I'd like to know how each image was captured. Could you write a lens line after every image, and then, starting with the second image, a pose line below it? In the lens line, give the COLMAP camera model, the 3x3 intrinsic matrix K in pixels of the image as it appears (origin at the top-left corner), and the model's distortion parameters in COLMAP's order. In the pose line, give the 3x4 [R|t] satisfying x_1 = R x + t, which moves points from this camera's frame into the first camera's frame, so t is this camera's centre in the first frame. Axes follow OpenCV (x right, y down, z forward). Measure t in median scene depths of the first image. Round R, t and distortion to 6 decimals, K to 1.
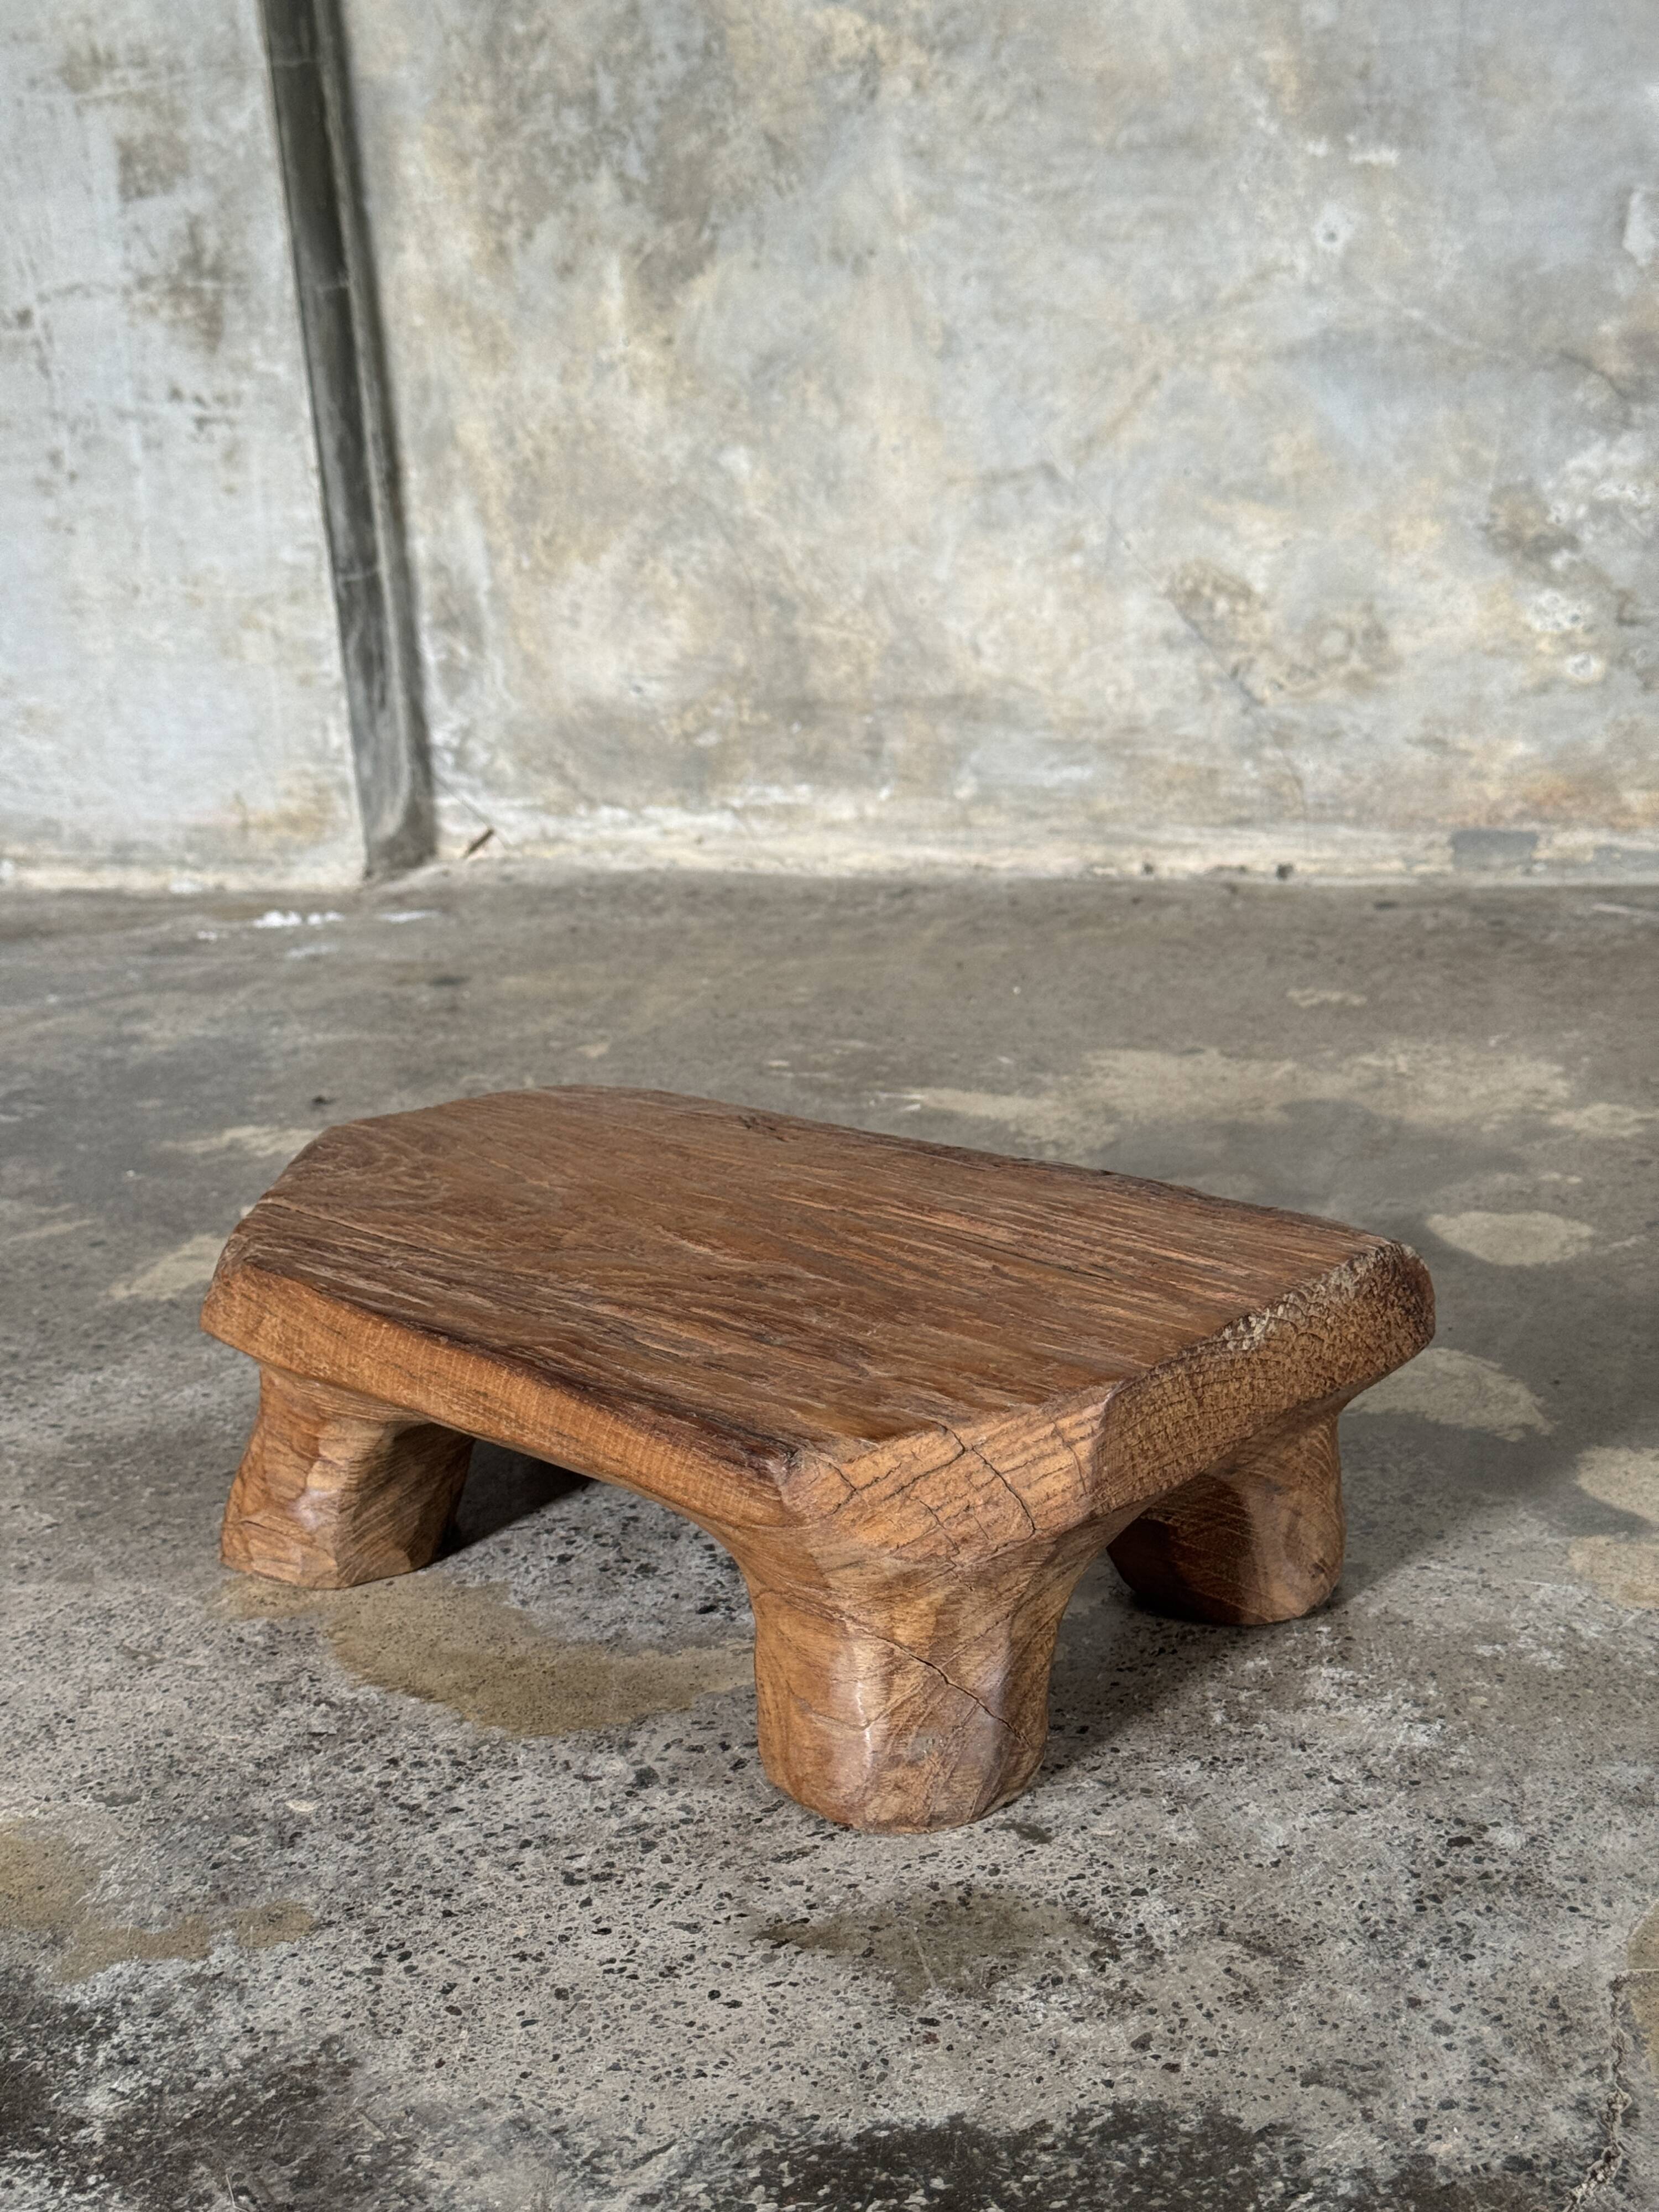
lens RADIAL K [[3157.9, 0, 824.9], [0, 3157.9, 1105.6], [0, 0, 1]] dist [0.206725, -0.503663]
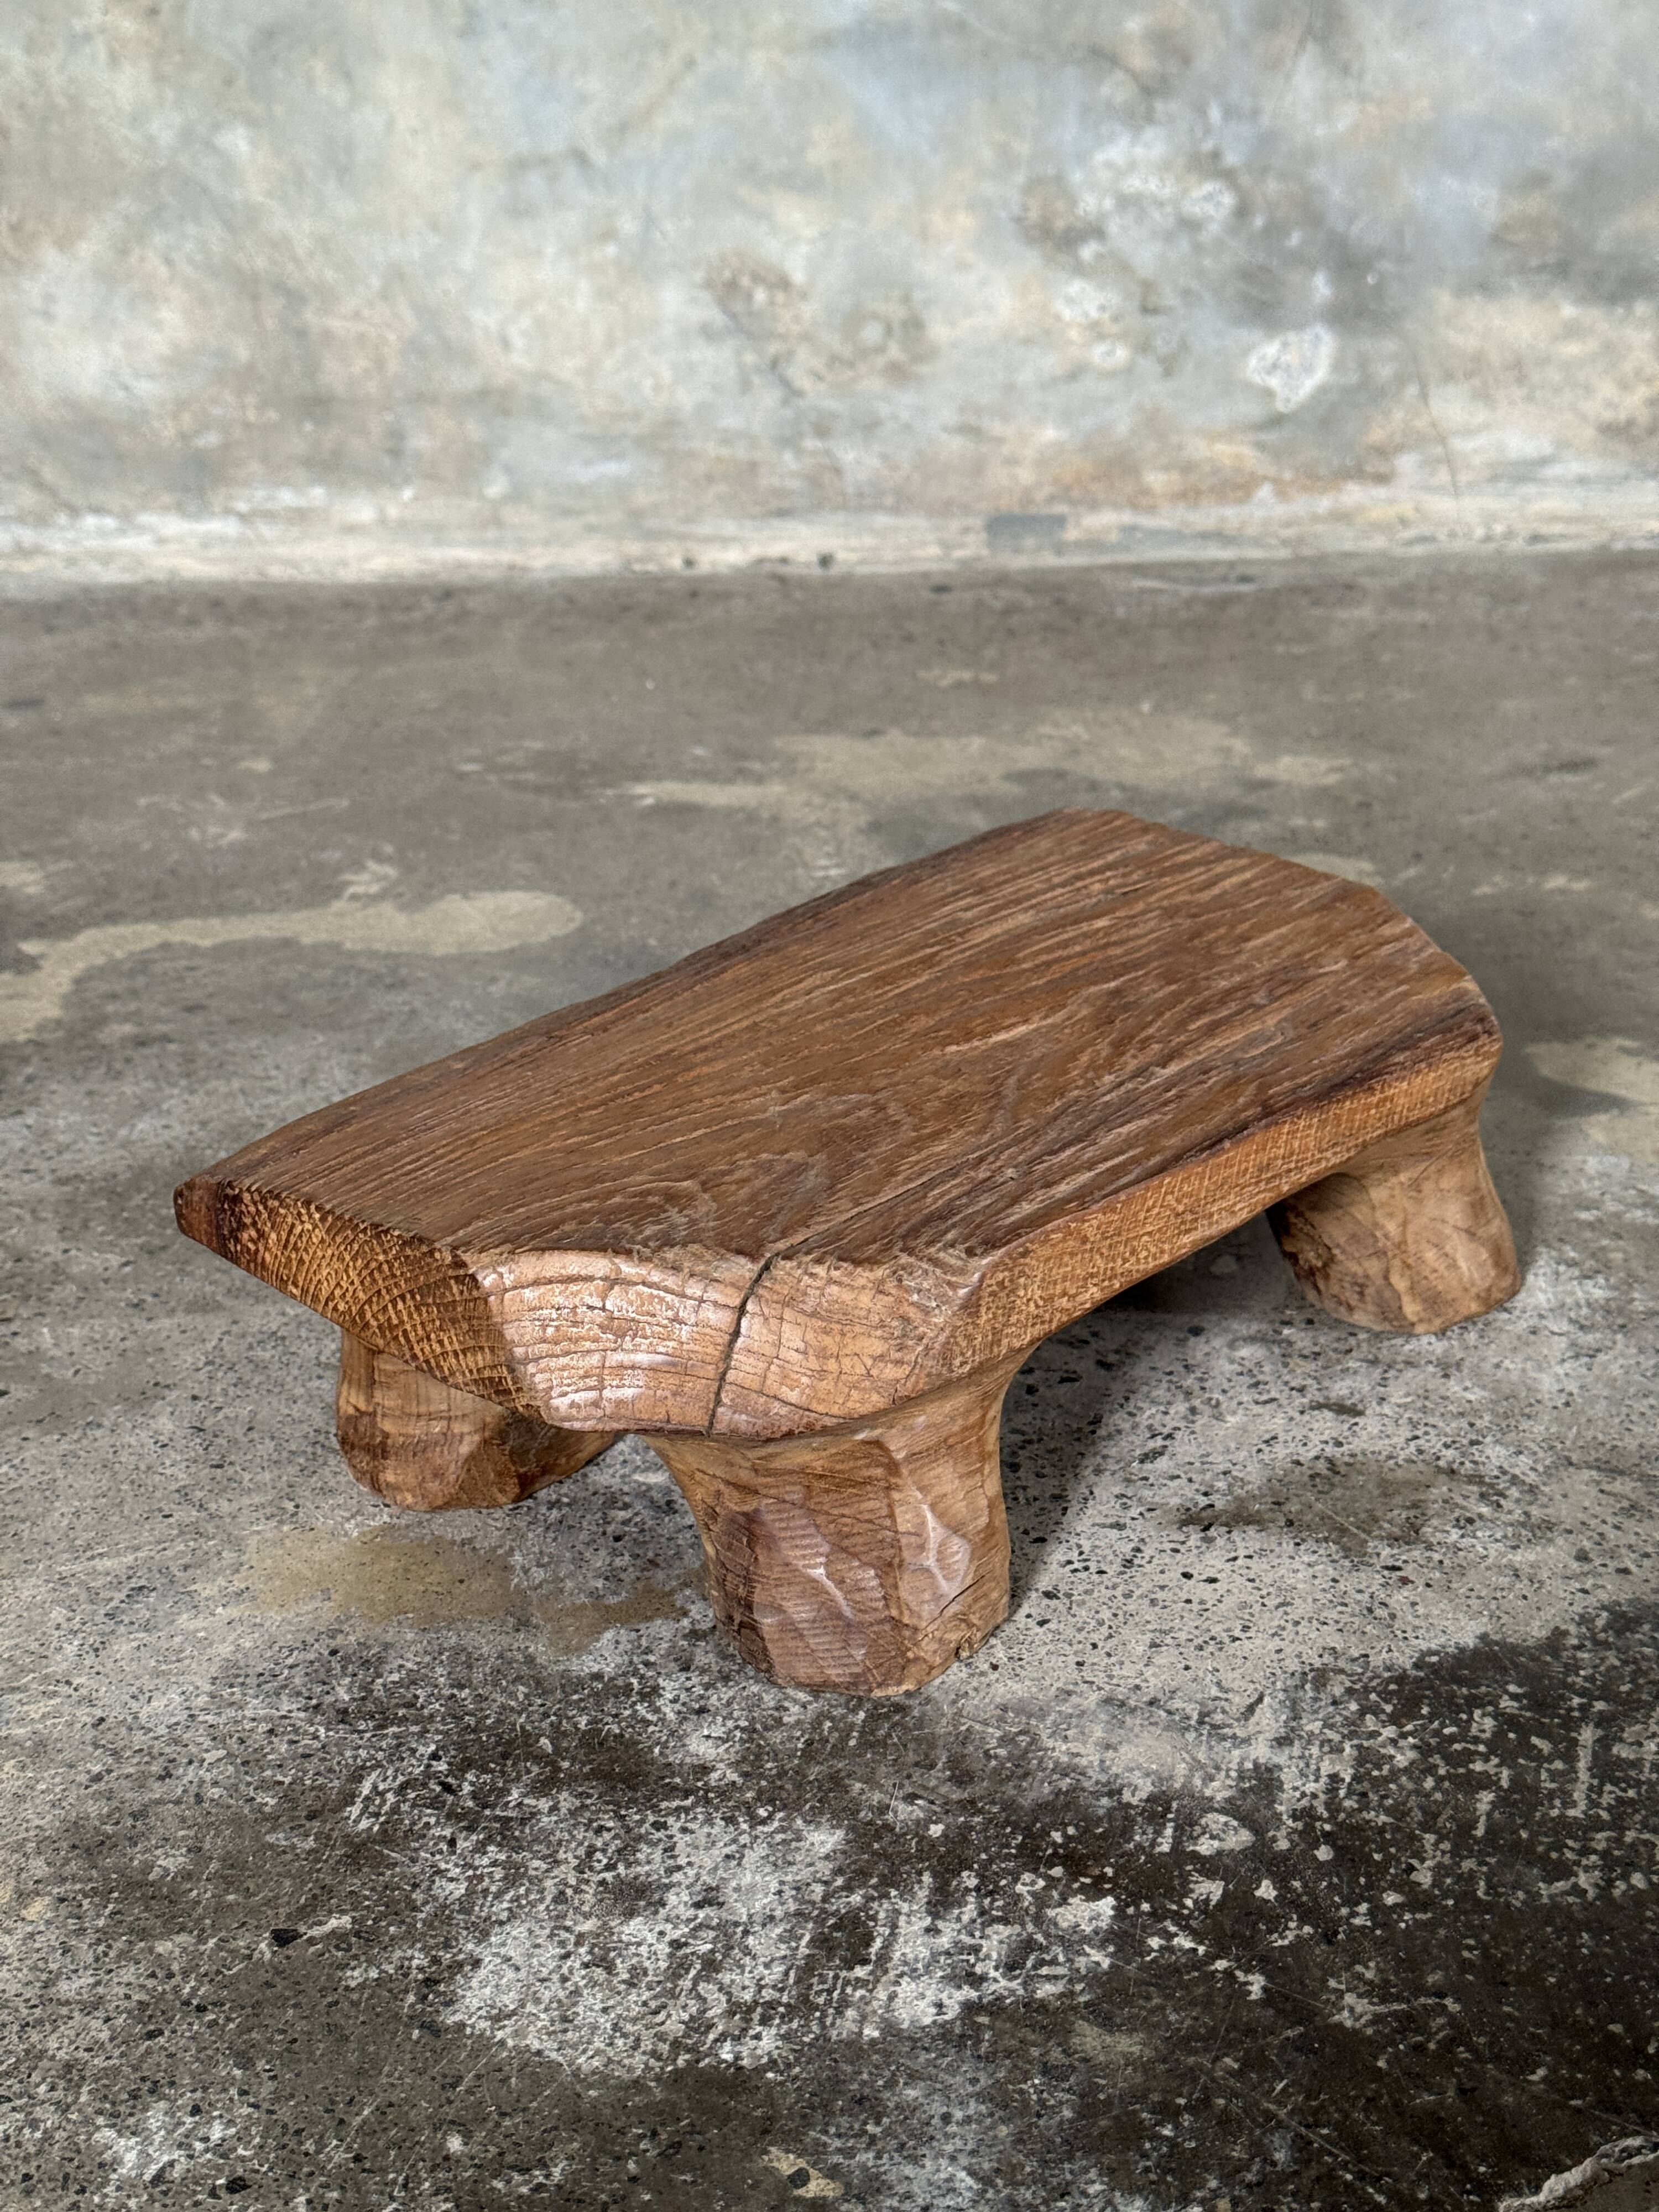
lens RADIAL K [[3164.7, 0, 827.5], [0, 3164.7, 1122.5], [0, 0, 1]] dist [0.198177, -0.471392]
pose [[0.937427, -0.094234, 0.335187, -0.383618], [0.062923, 0.992679, 0.103101, 0.002075], [-0.342449, -0.075559, 0.936493, 0.022101]]
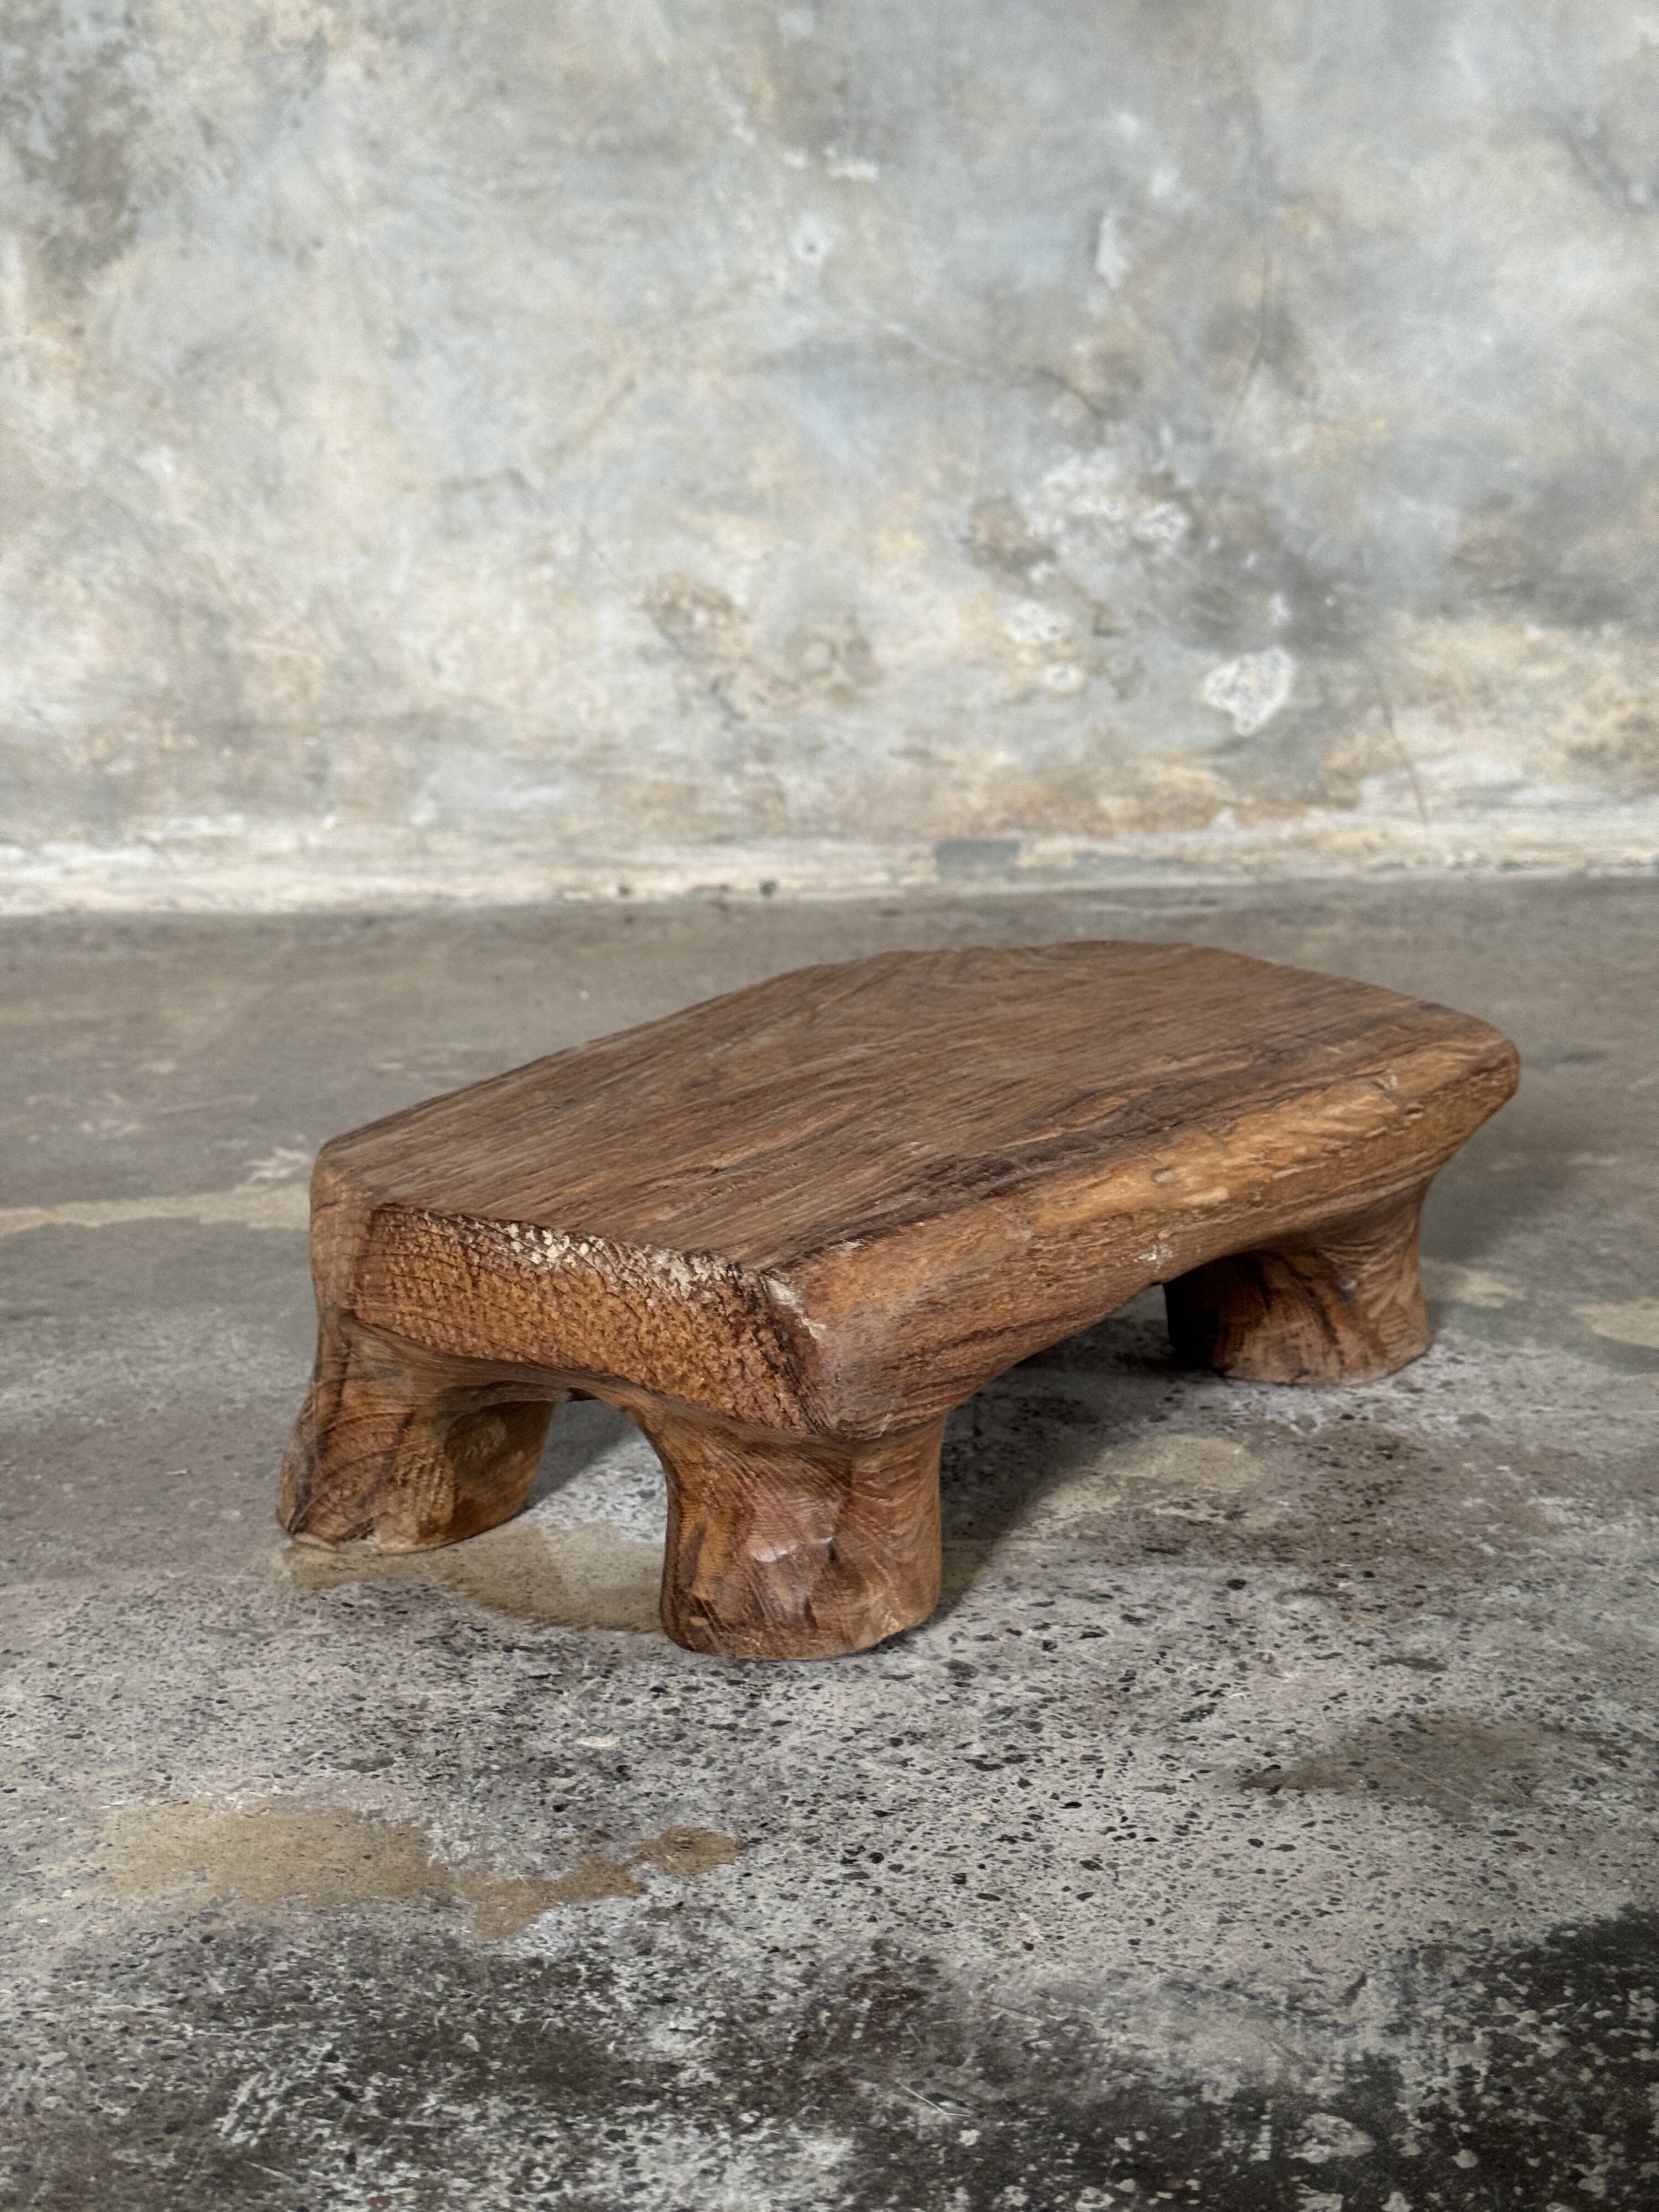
lens RADIAL K [[3152.4, 0, 805.0], [0, 3152.4, 1105.3], [0, 0, 1]] dist [0.213244, -0.551053]
pose [[0.930014, -0.040008, 0.365339, -0.360798], [0.064807, 0.996333, -0.055865, 0.086213], [-0.361764, 0.075632, 0.929197, 0.148616]]
